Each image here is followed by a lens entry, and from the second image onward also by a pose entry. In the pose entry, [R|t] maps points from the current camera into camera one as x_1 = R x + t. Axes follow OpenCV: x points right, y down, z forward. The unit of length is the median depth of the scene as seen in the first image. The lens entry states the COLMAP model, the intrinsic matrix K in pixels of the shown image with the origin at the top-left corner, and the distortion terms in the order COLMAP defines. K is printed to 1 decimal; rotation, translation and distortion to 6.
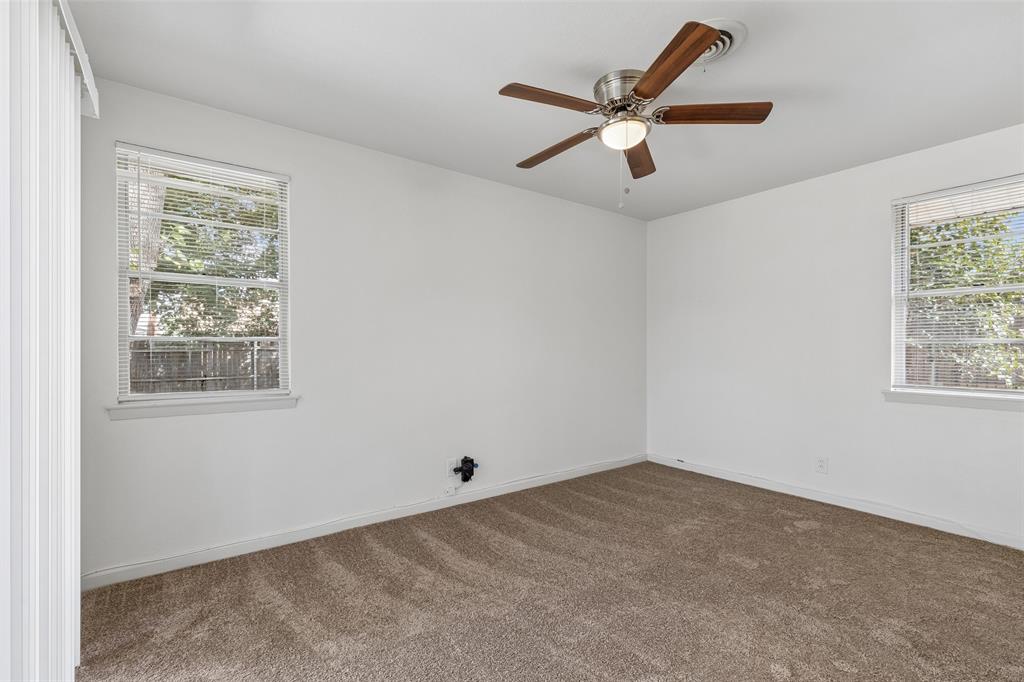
lens RADIAL K [[463.6, 0, 507.4], [0, 463.6, 345.5], [0, 0, 1]] dist [0.007009, -0.000090]
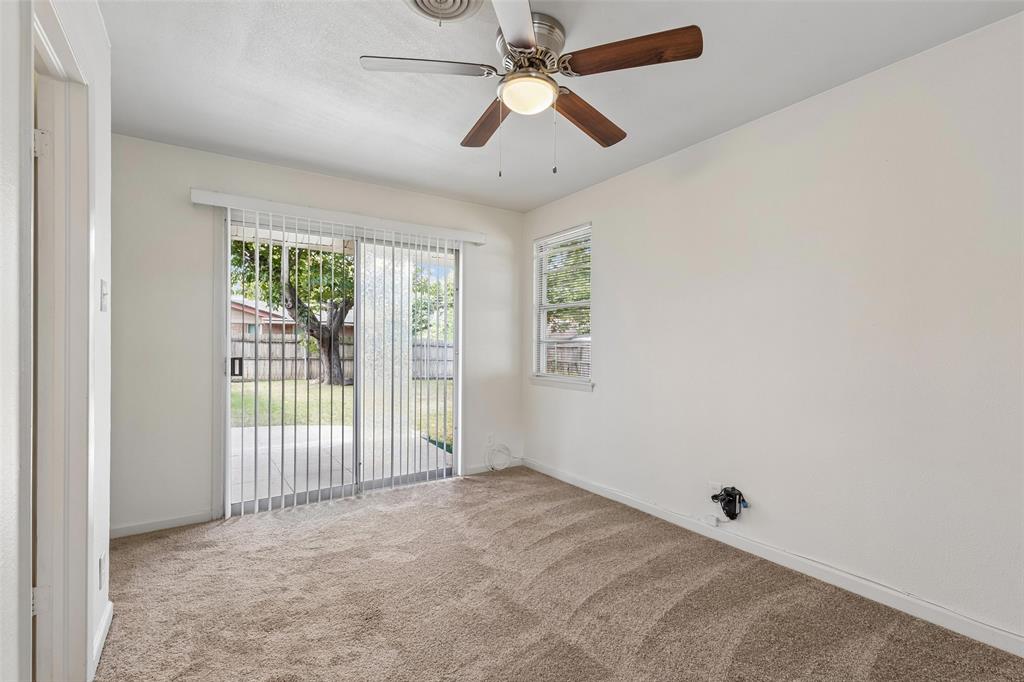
lens RADIAL K [[463.6, 0, 508.6], [0, 463.6, 343.0], [0, 0, 1]] dist [0.007009, -0.000090]
pose [[-0.052160, -0.006736, -0.998616, 0.781605], [-0.000815, 0.999977, -0.006702, 0.001799], [0.998638, 0.000464, -0.052164, 0.721458]]
